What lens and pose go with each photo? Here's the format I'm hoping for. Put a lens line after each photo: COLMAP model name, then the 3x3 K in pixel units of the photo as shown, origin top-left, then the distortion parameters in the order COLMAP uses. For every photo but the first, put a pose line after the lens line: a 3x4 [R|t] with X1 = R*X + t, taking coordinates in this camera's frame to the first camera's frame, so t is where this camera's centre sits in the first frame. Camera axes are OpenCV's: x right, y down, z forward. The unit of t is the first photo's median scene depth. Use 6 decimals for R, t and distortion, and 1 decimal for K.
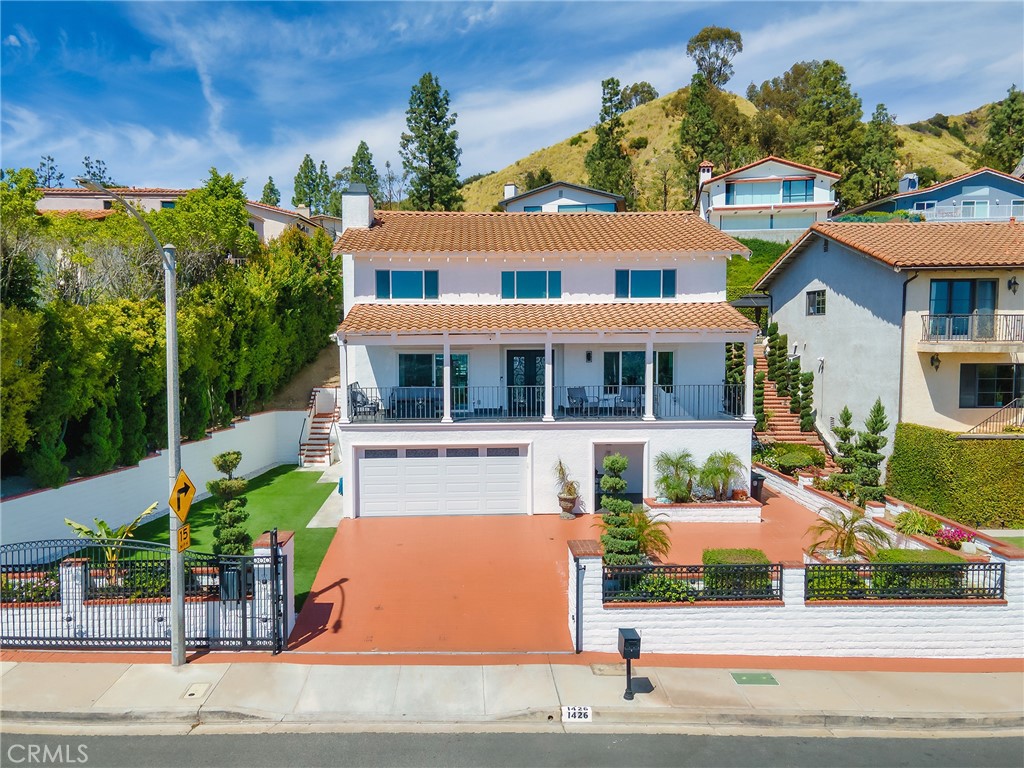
lens RADIAL K [[731.0, 0, 504.8], [0, 731.0, 383.5], [0, 0, 1]] dist [0.044153, 0.003078]
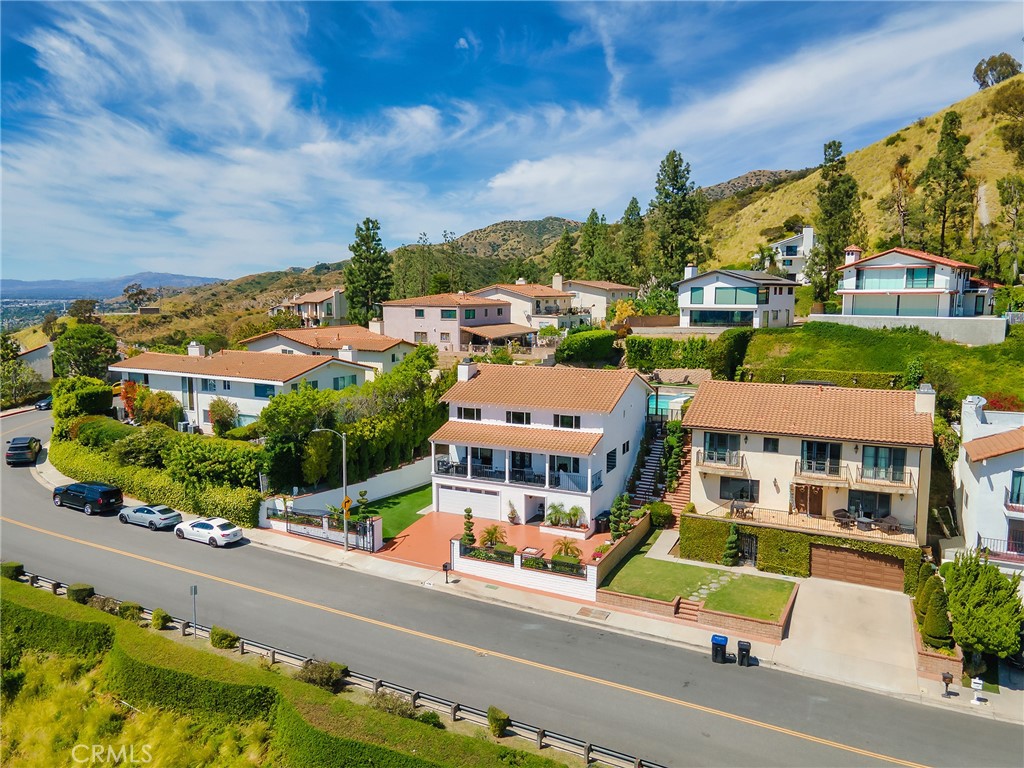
lens RADIAL K [[725.1, 0, 511.1], [0, 725.1, 405.1], [0, 0, 1]] dist [0.059948, -0.001906]
pose [[0.877748, 0.074593, -0.473280, 1.048142], [-0.036177, 0.995305, 0.089775, -0.368796], [0.477755, -0.061678, 0.876326, -0.918631]]
